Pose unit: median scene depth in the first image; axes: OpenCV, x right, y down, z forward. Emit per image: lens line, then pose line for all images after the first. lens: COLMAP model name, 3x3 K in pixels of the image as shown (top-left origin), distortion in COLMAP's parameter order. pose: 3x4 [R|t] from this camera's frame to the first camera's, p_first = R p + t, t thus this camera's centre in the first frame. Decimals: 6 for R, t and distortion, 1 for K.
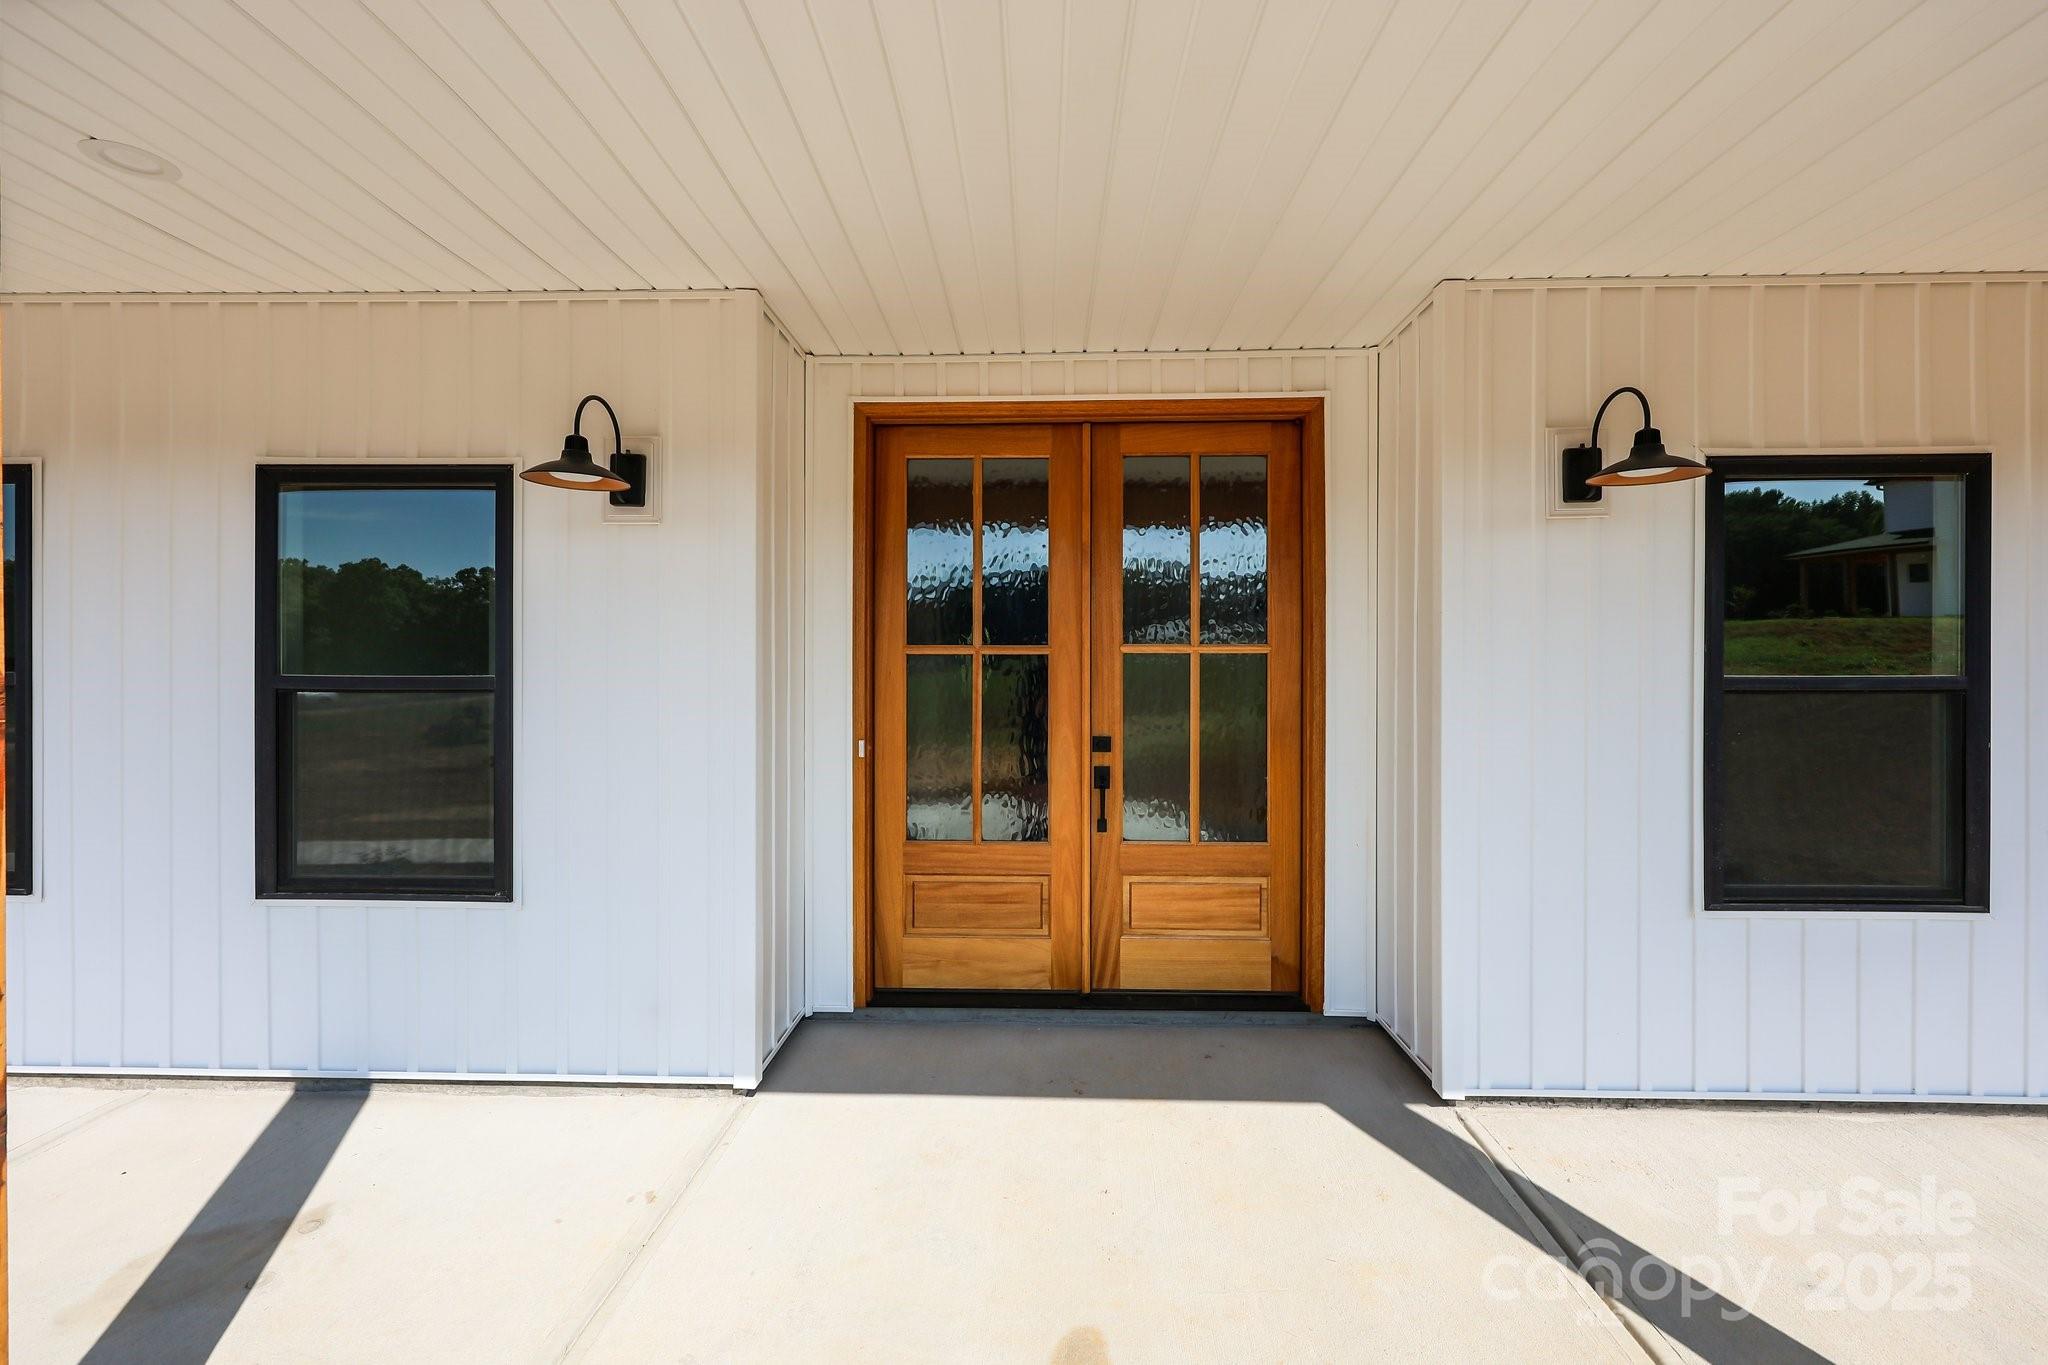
lens RADIAL K [[830.9, 0, 1033.3], [0, 830.9, 665.7], [0, 0, 1]] dist [0.003385, 0.000596]
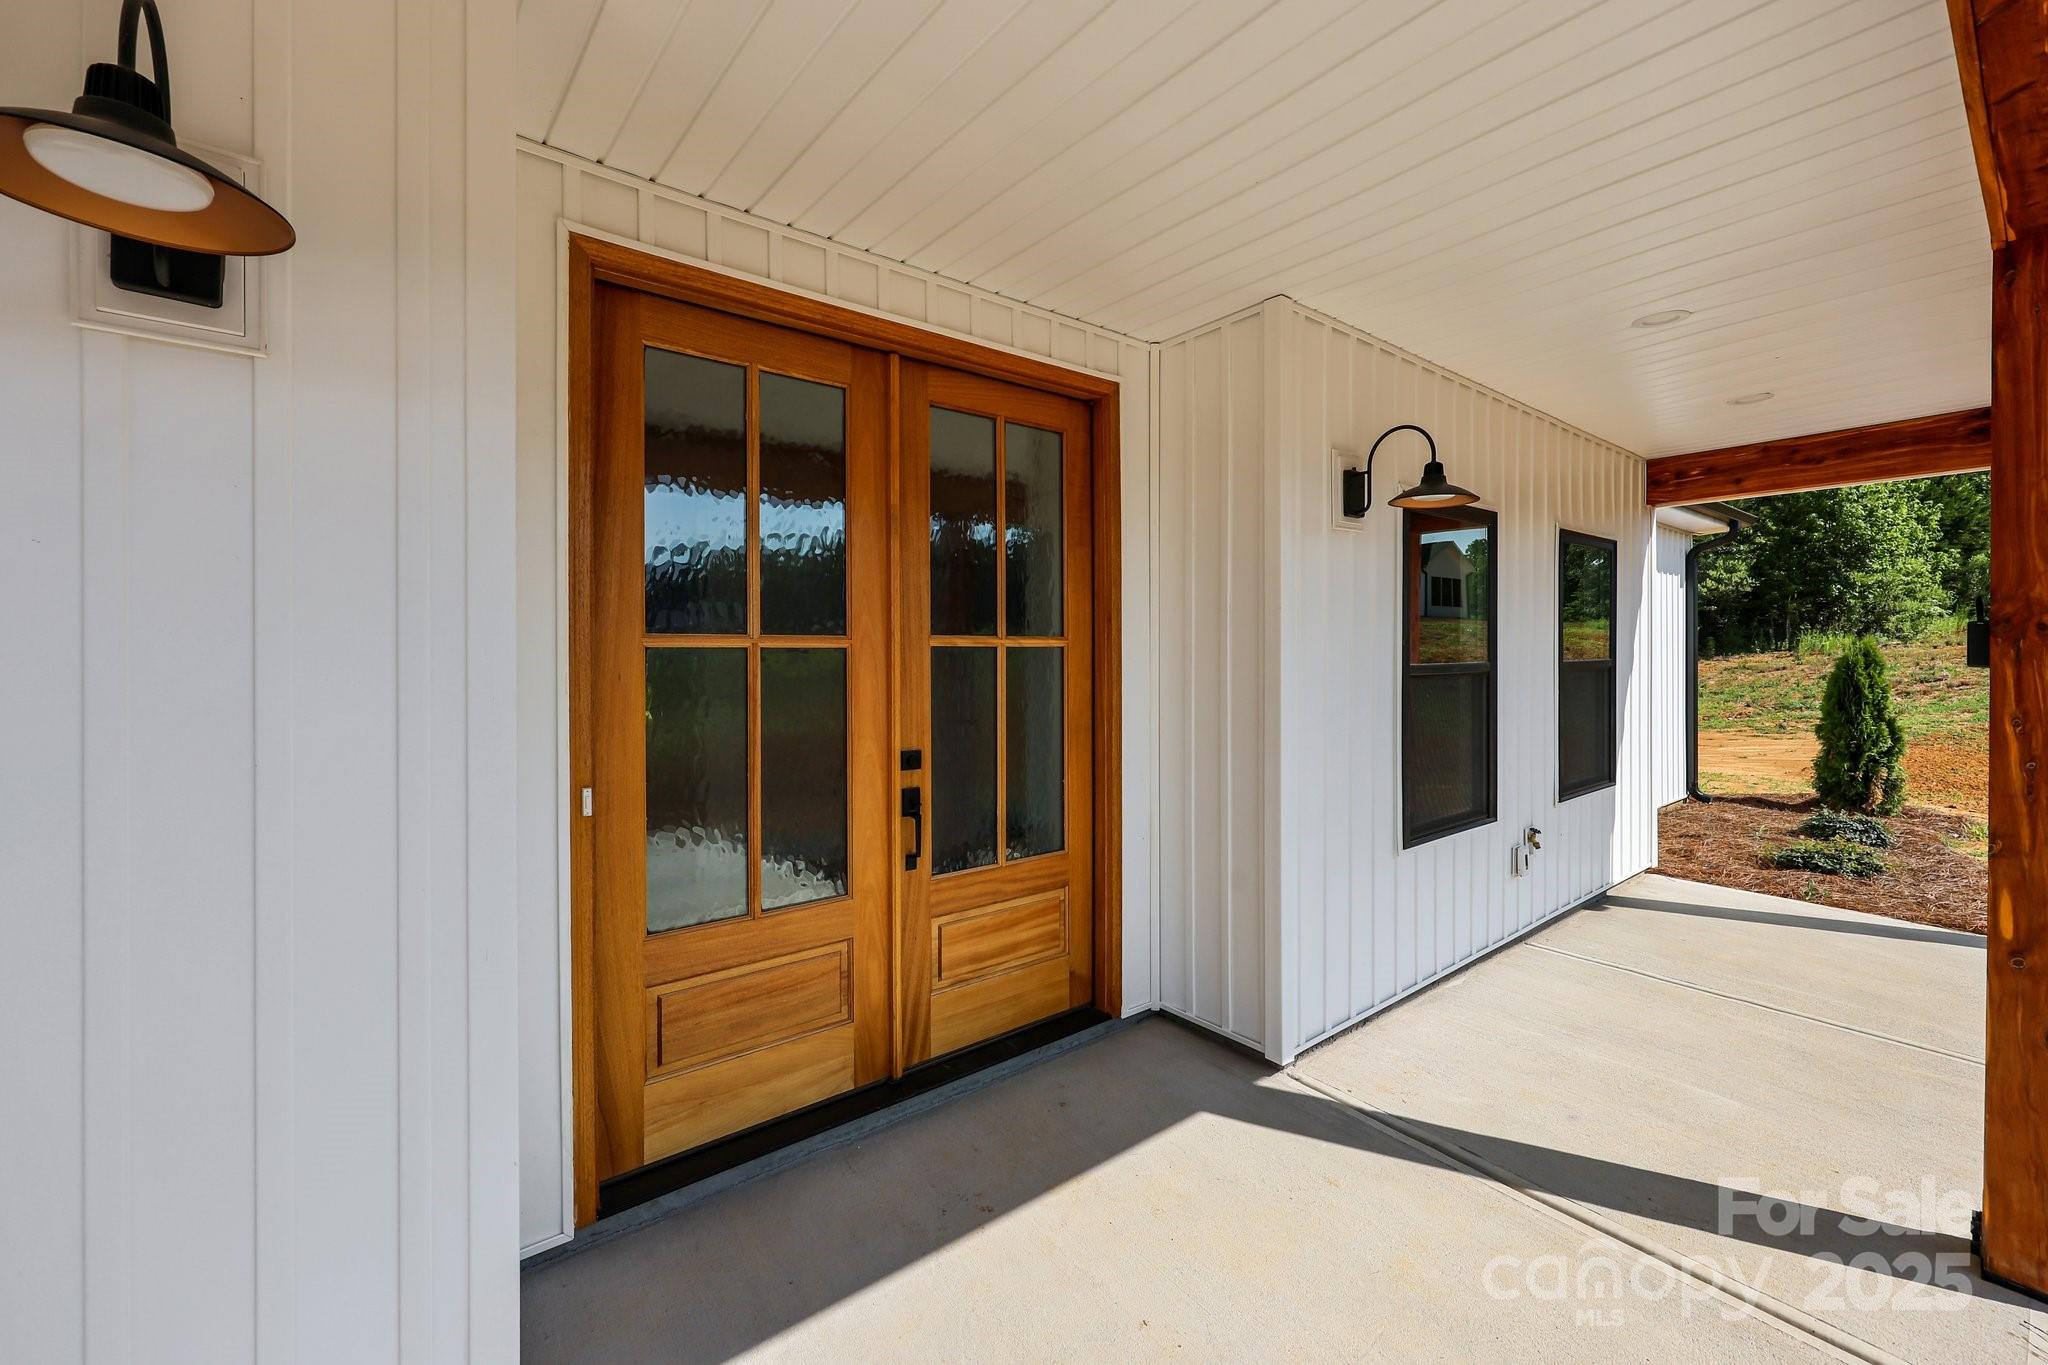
lens RADIAL K [[830.9, 0, 1035.2], [0, 830.9, 658.1], [0, 0, 1]] dist [0.003385, 0.000596]
pose [[0.761789, -0.008024, 0.647775, -0.347950], [0.010183, 0.999948, 0.000412, -0.002808], [-0.647745, 0.006282, 0.761832, 0.316623]]
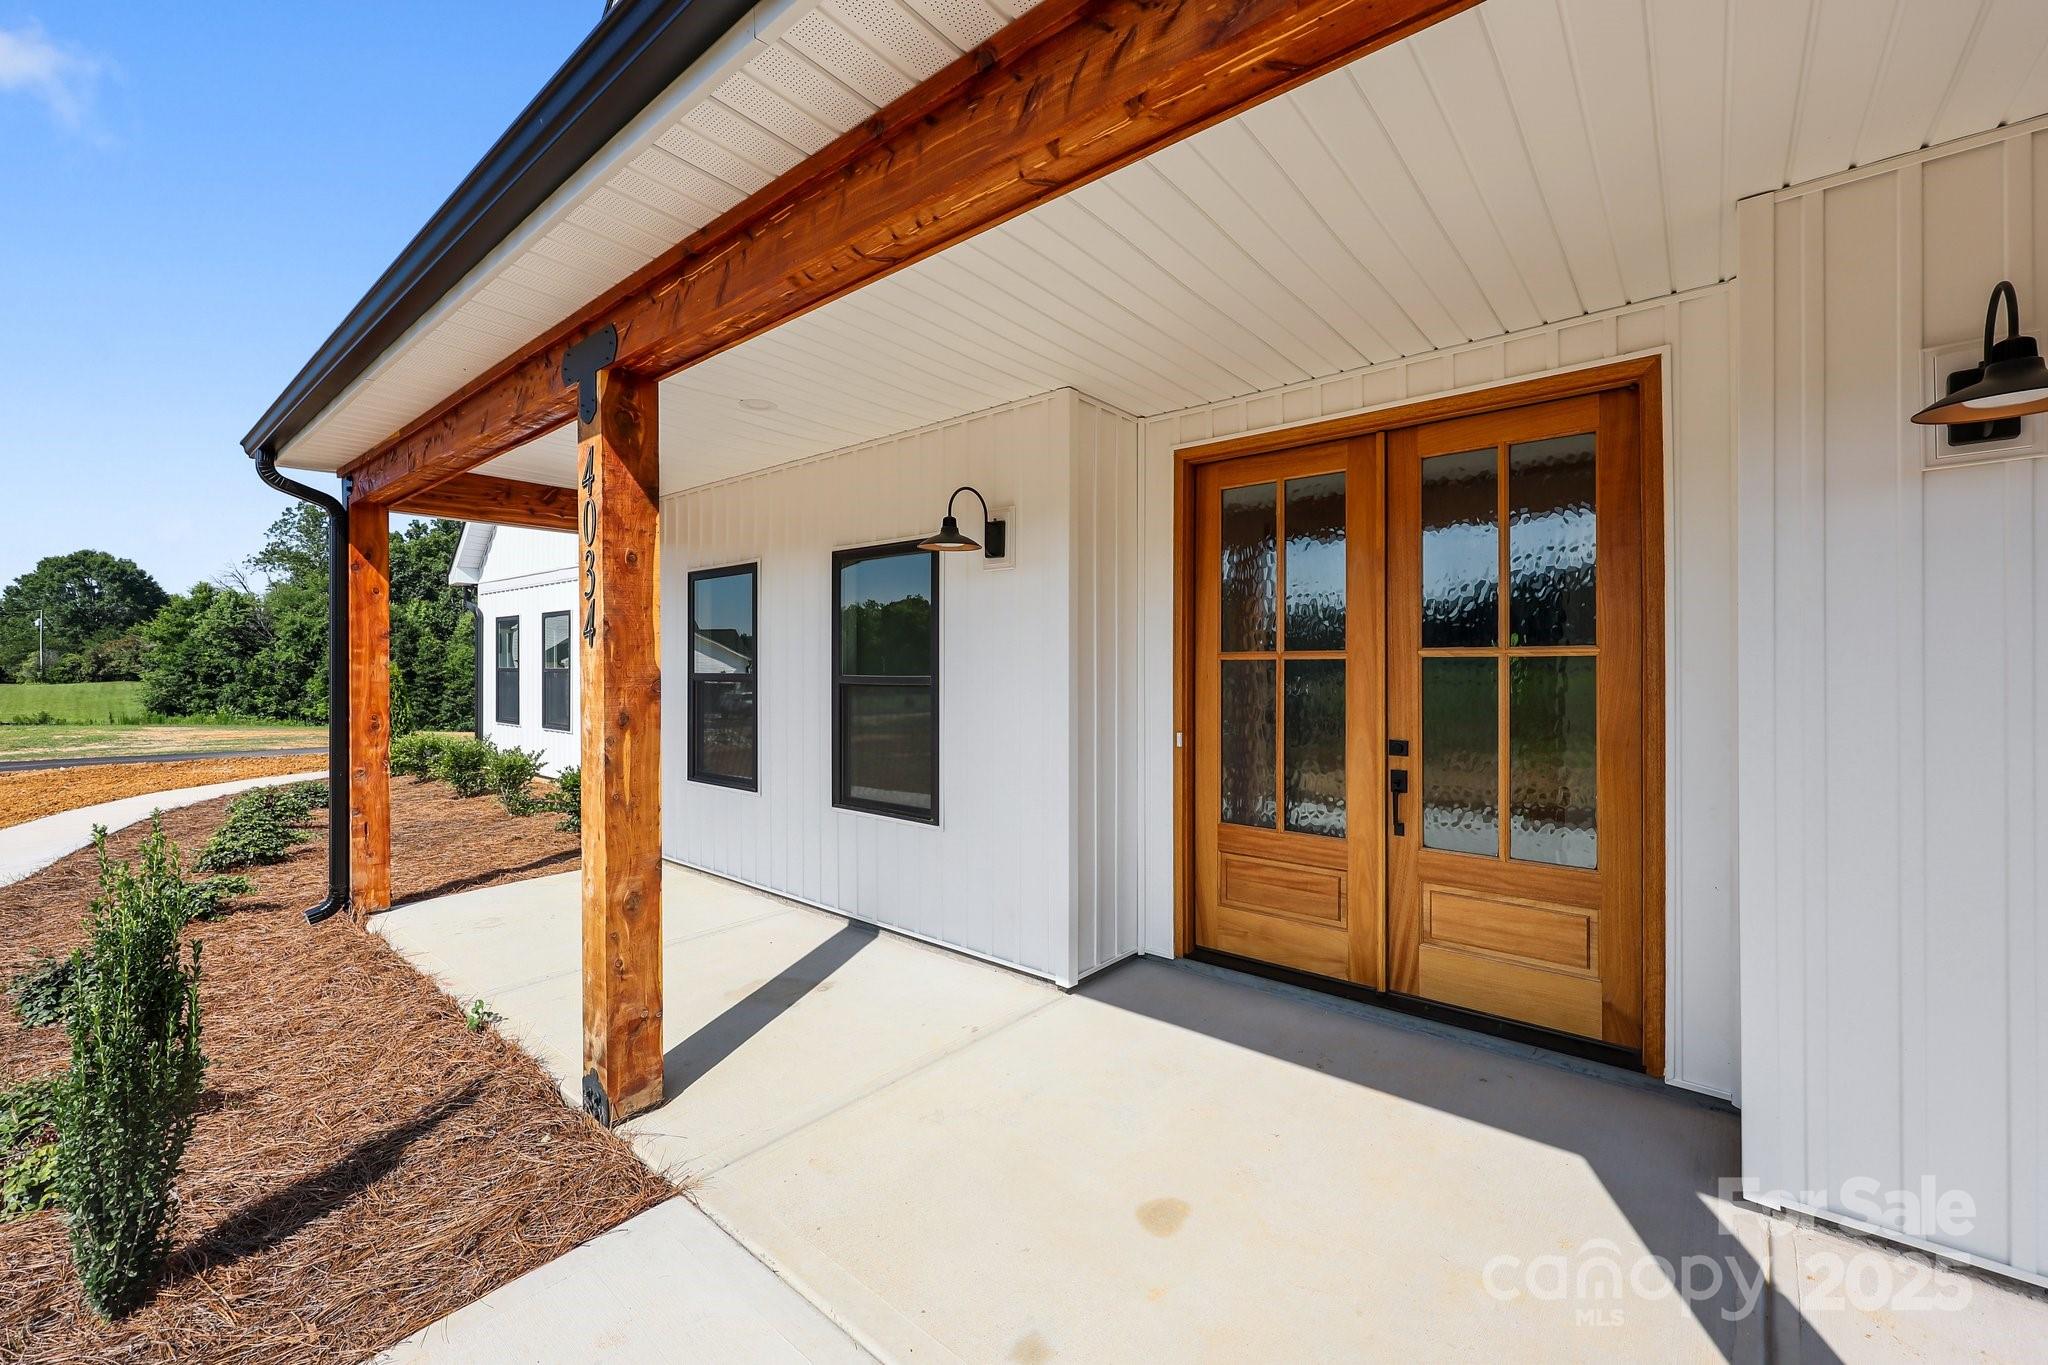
lens RADIAL K [[830.9, 0, 1038.0], [0, 830.9, 670.2], [0, 0, 1]] dist [0.003385, 0.000596]
pose [[0.785700, 0.000353, -0.618608, 0.366507], [-0.000690, 1.000000, -0.000307, 0.000850], [0.618608, 0.000668, 0.785700, -0.060356]]
